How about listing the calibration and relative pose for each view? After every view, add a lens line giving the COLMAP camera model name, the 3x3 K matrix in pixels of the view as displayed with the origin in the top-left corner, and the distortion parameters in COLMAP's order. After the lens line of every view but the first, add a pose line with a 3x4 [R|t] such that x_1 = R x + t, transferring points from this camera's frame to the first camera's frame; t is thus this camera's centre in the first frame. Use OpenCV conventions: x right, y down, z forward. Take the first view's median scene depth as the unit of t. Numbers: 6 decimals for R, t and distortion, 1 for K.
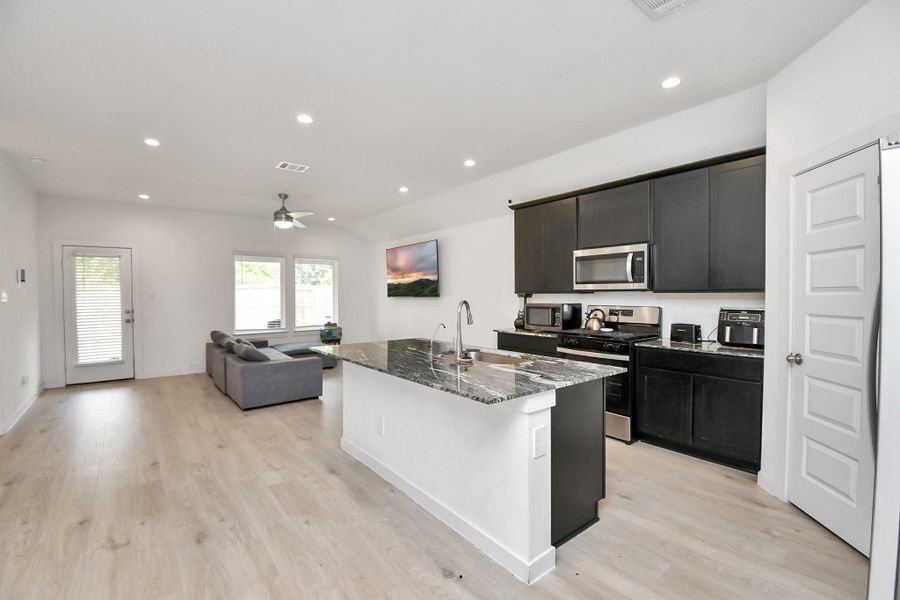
lens RADIAL K [[395.6, 0, 445.8], [0, 395.6, 301.1], [0, 0, 1]] dist [0.018393, -0.024353]
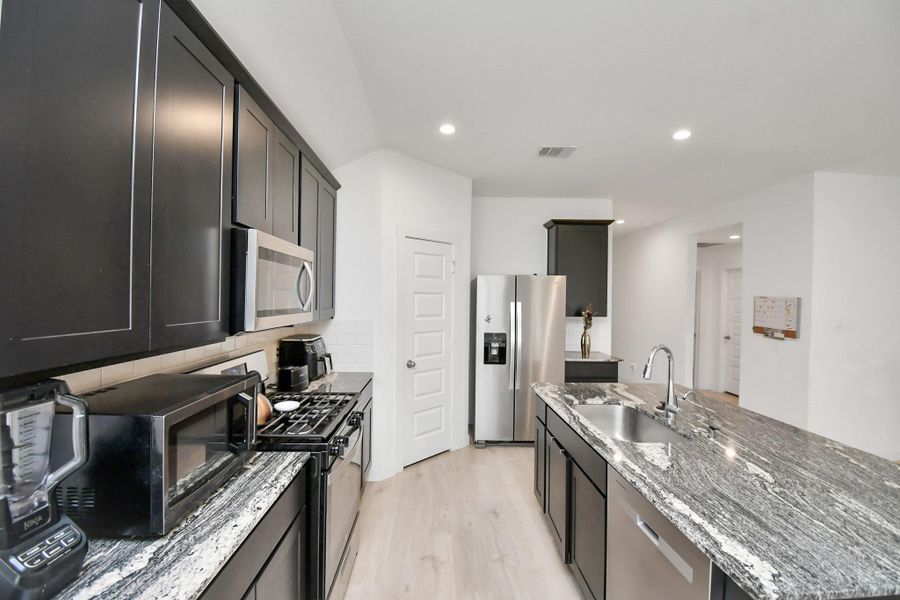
lens RADIAL K [[390.3, 0, 446.0], [0, 390.3, 300.0], [0, 0, 1]] dist [0.016317, -0.023610]
pose [[-0.798928, -0.010250, 0.601339, -0.037012], [-0.000877, 0.999874, 0.015878, -0.048609], [-0.601426, 0.012158, -0.798836, 0.890078]]
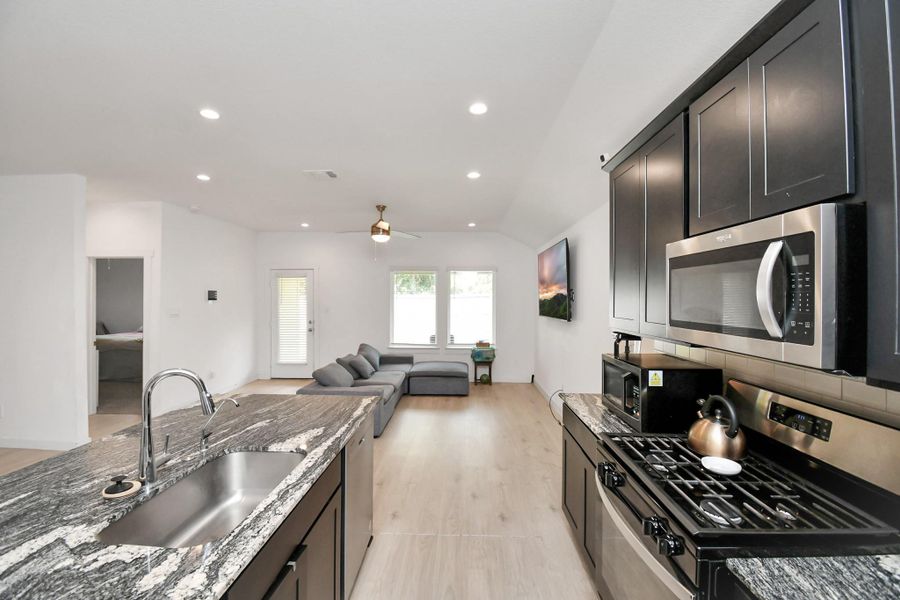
lens RADIAL K [[395.6, 0, 445.8], [0, 395.6, 301.1], [0, 0, 1]] dist [0.018393, -0.024353]
pose [[0.755165, 0.013031, -0.655405, 0.313852], [-0.018493, 0.999828, -0.001429, -0.046825], [0.655273, 0.013200, 0.755277, 0.401761]]
